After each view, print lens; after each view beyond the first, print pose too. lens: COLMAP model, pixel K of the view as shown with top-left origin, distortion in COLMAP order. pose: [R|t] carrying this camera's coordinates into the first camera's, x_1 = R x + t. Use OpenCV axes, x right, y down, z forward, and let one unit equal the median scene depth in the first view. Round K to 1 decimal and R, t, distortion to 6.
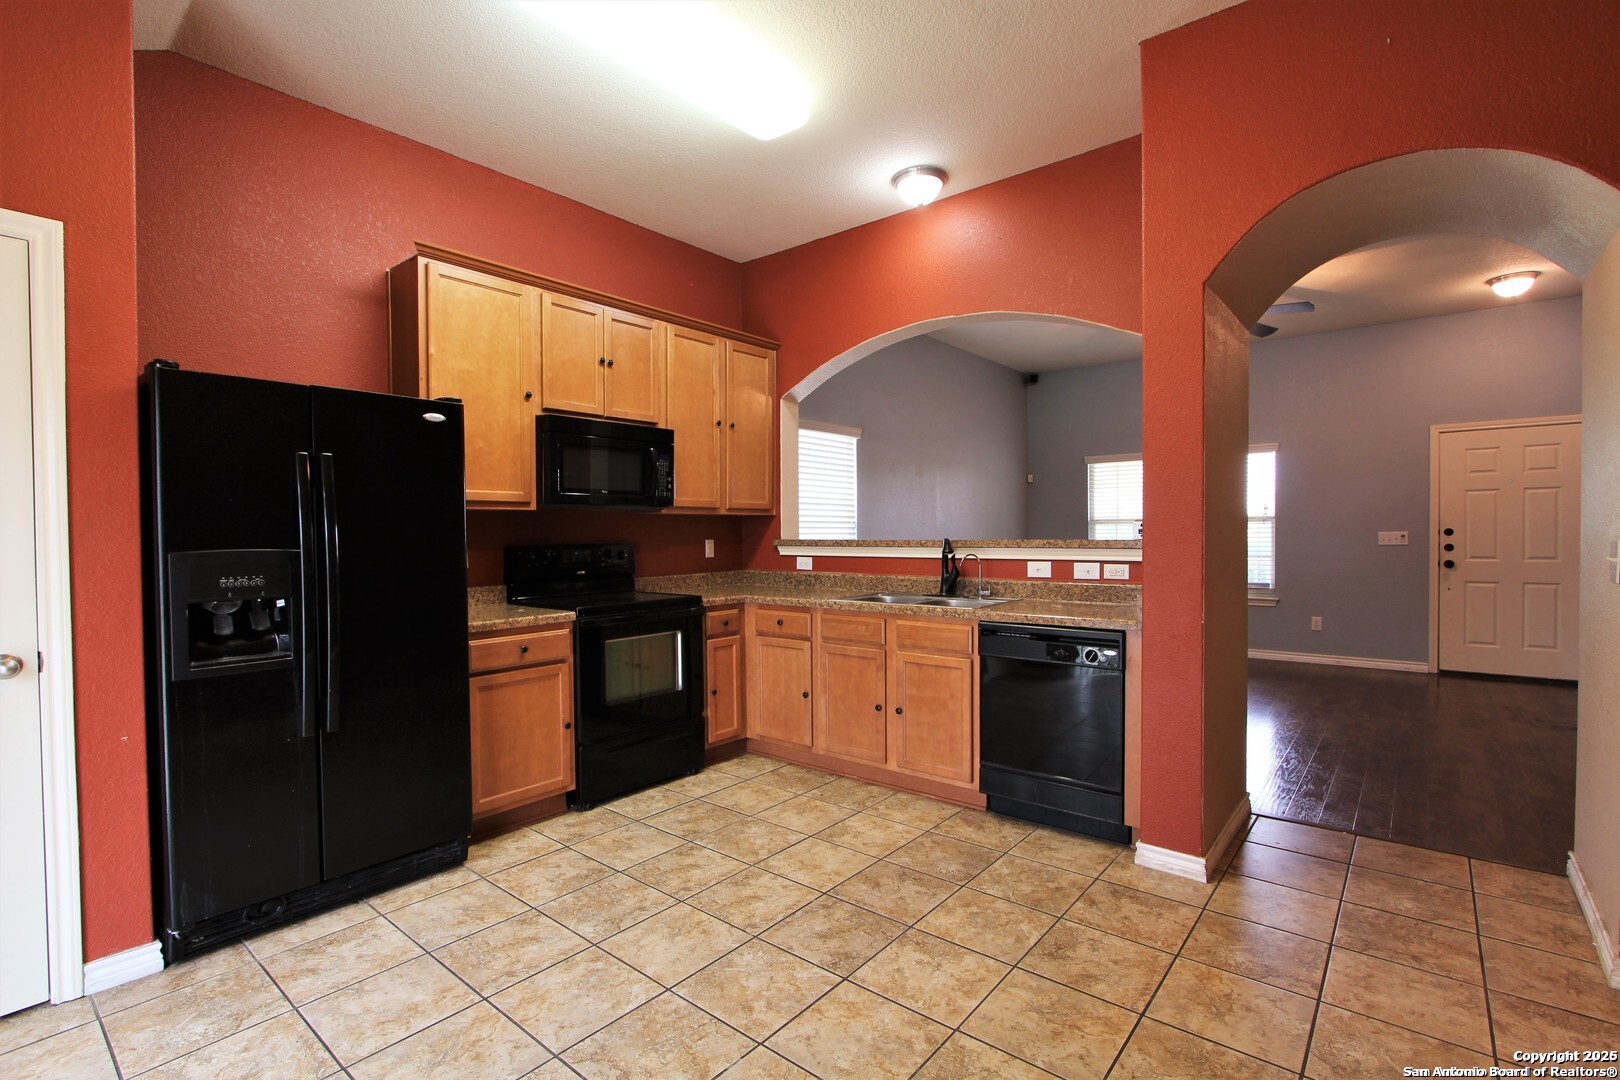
lens RADIAL K [[755.4, 0, 803.5], [0, 755.4, 548.7], [0, 0, 1]] dist [-0.014939, -0.000107]
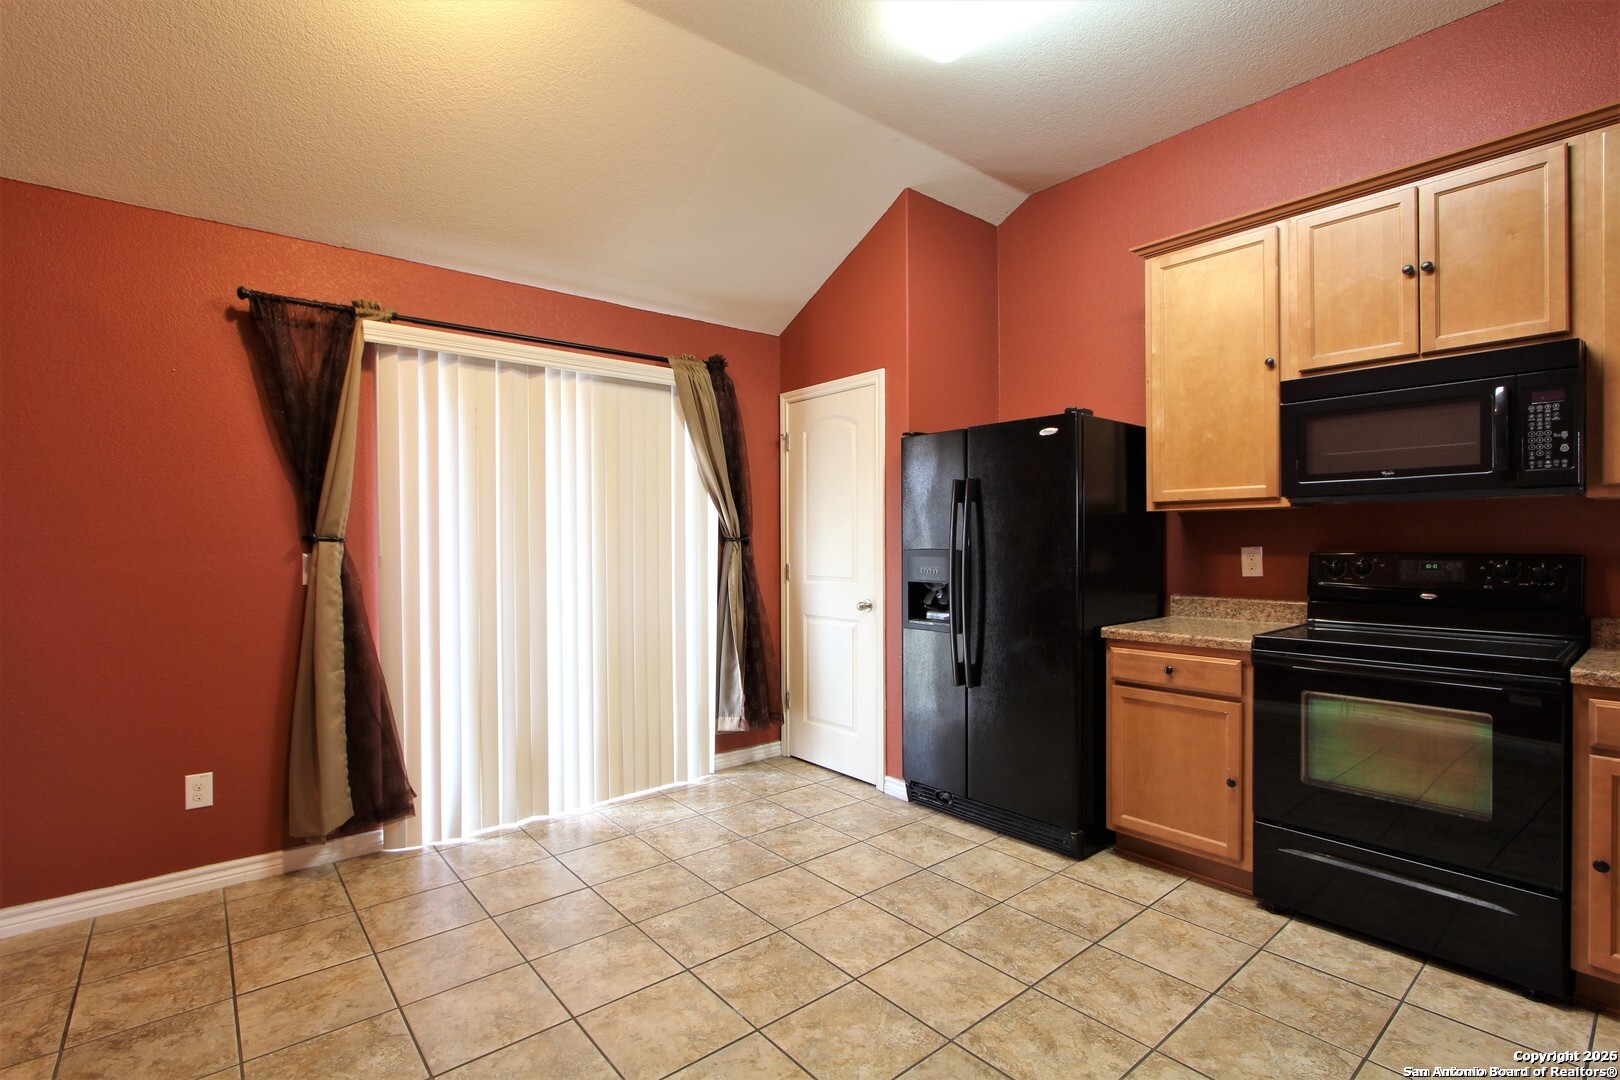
lens RADIAL K [[755.4, 0, 803.5], [0, 755.4, 548.7], [0, 0, 1]] dist [-0.014939, -0.000107]
pose [[-0.193725, 0.019557, -0.980861, 0.594192], [-0.014171, 0.999641, 0.022731, -0.022056], [0.980954, 0.018304, -0.193378, 0.789656]]
